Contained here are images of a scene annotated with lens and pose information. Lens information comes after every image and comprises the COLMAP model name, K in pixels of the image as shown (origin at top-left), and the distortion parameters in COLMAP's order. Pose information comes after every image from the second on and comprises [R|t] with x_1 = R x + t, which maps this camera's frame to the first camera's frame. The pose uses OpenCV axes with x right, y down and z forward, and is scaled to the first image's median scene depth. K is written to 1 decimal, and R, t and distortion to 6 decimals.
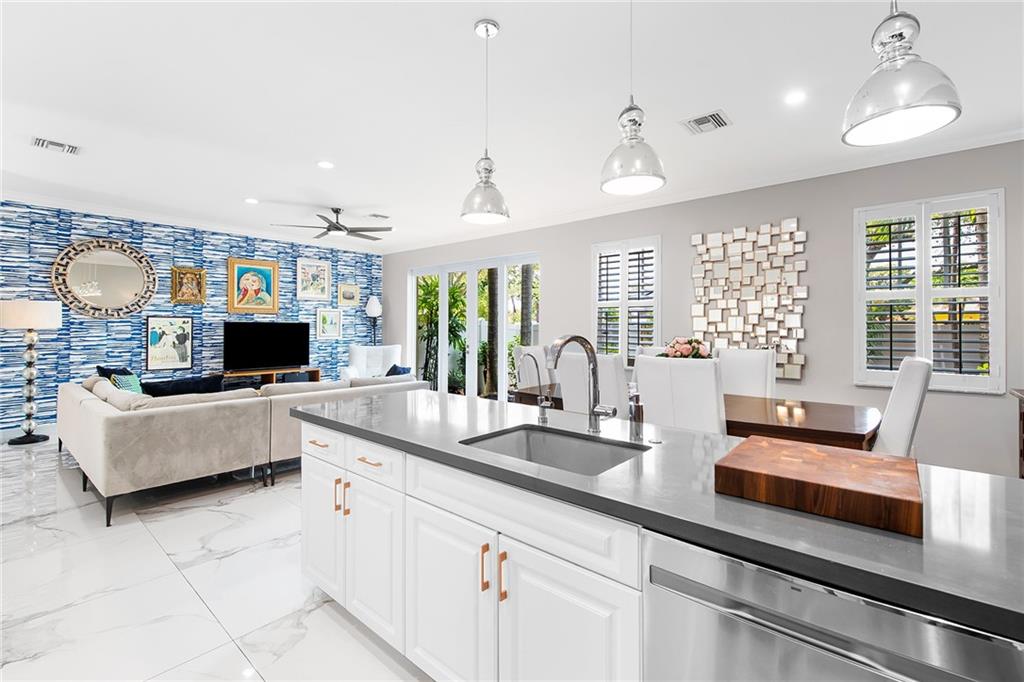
lens RADIAL K [[455.9, 0, 512.0], [0, 455.9, 325.9], [0, 0, 1]] dist [0.000083, -0.000416]
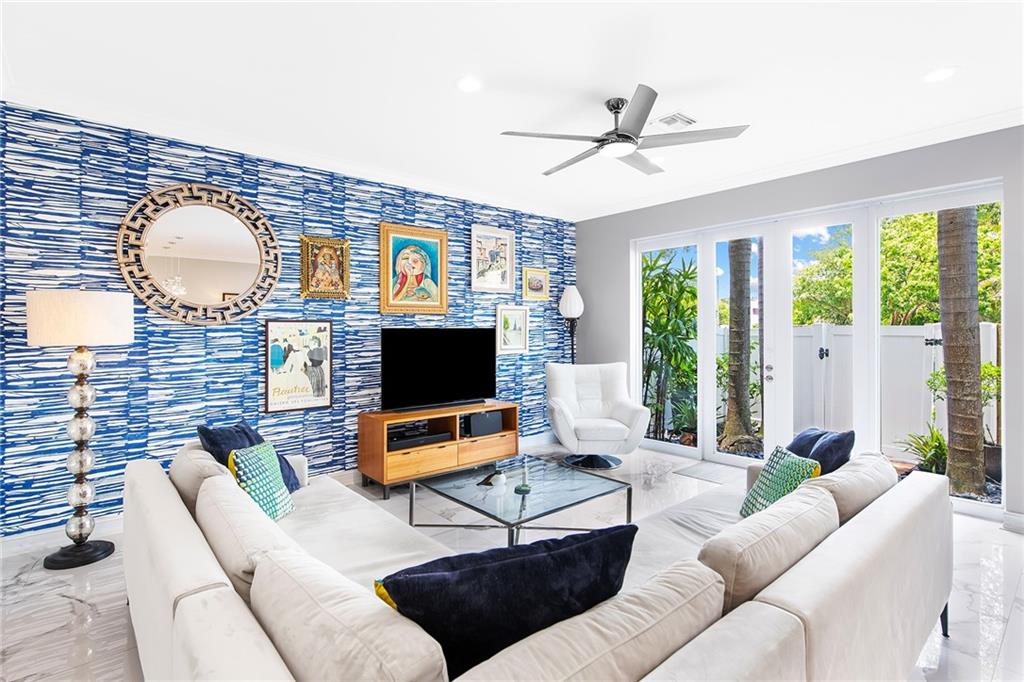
lens RADIAL K [[509.4, 0, 517.9], [0, 509.4, 329.2], [0, 0, 1]] dist [0.011492, -0.000528]
pose [[0.988594, -0.007434, -0.150420, -0.382524], [0.007716, 0.999969, 0.001290, -0.007651], [0.150406, -0.002436, 0.988621, 0.400965]]
